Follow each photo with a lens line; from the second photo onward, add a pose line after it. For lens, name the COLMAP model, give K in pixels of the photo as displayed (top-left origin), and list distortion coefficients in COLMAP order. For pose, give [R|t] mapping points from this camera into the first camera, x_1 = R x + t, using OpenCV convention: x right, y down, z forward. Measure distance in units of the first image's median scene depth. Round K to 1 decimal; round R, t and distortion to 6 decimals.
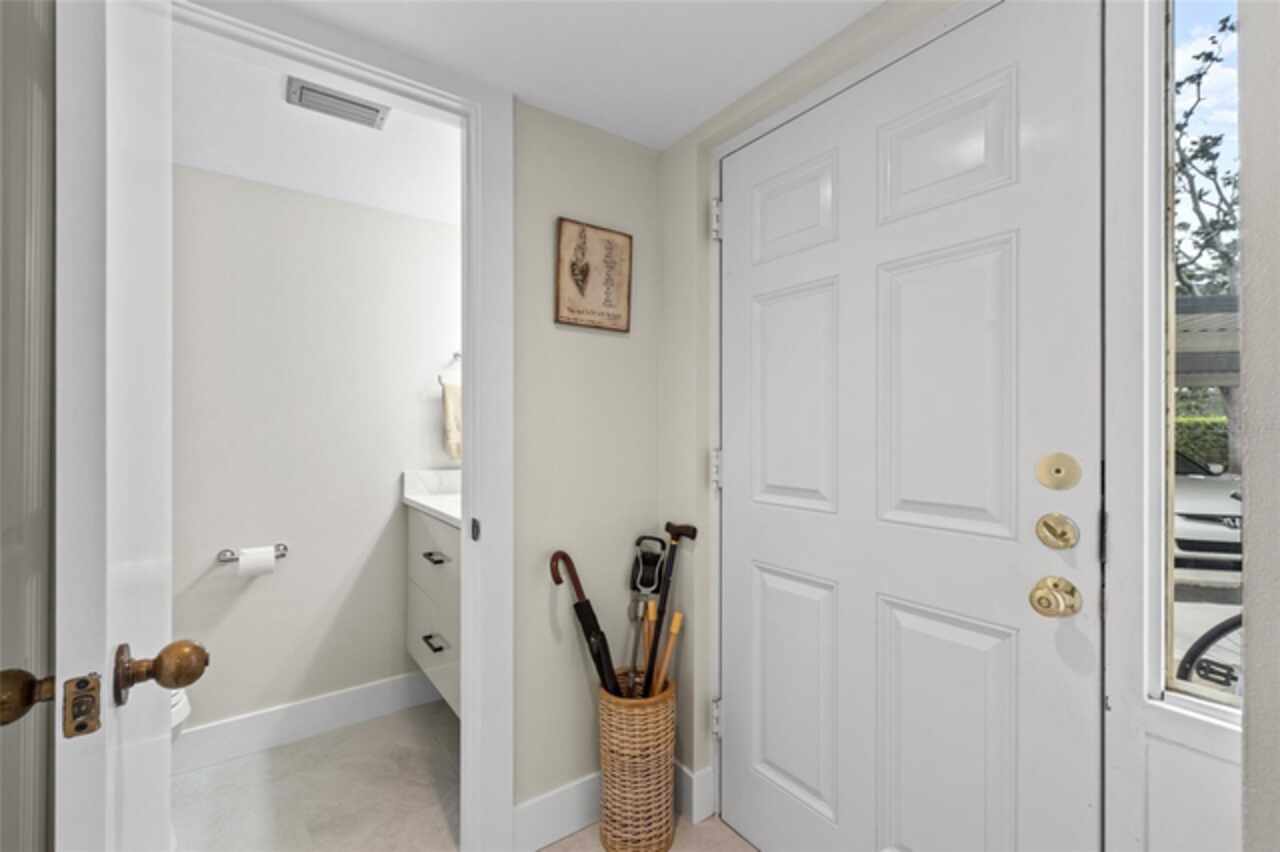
lens RADIAL K [[548.0, 0, 637.1], [0, 548.0, 423.0], [0, 0, 1]] dist [0.001220, -0.000903]
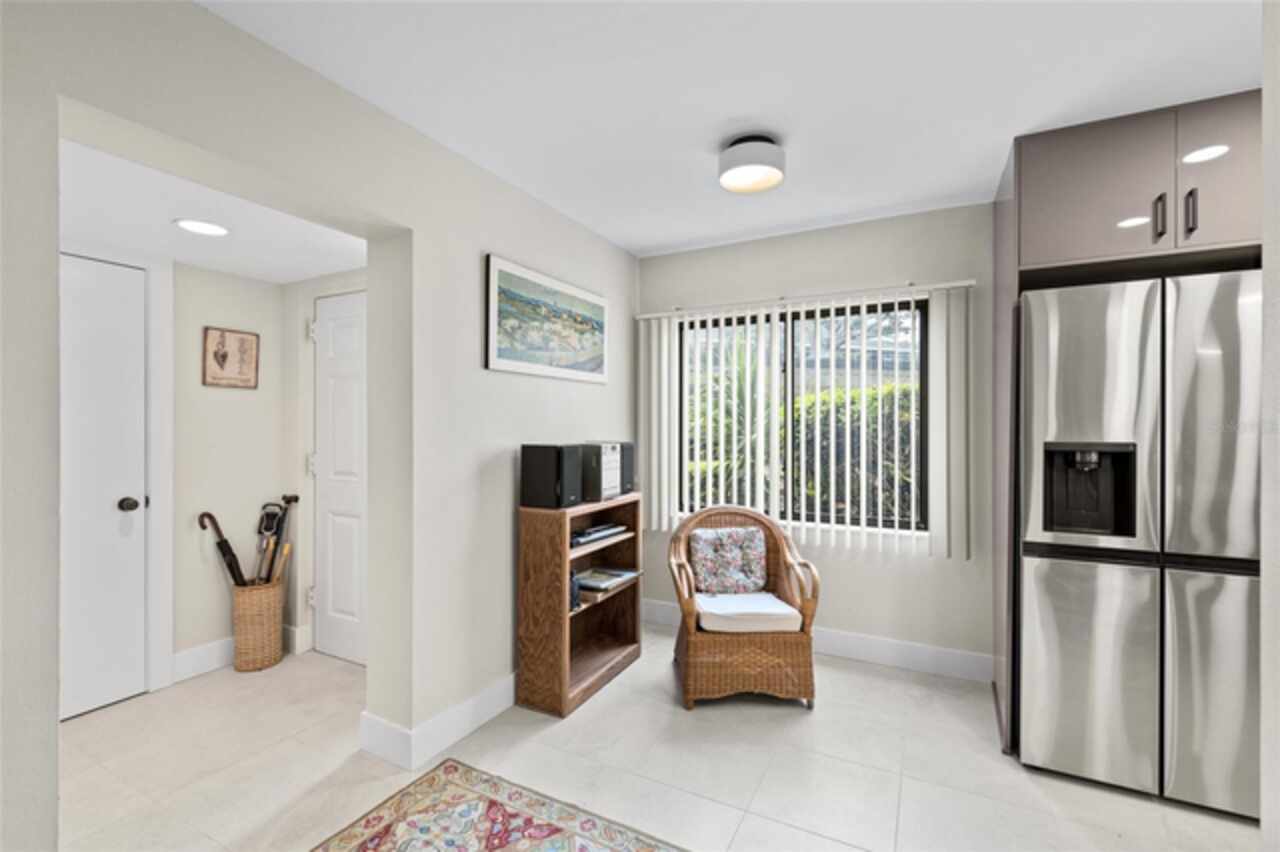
lens RADIAL K [[548.0, 0, 637.2], [0, 548.0, 426.6], [0, 0, 1]] dist [0.001220, -0.000903]
pose [[0.892511, 0.002663, 0.451018, 0.292980], [-0.003644, 0.999993, 0.001307, -0.051152], [-0.451011, -0.002809, 0.892514, -1.173641]]
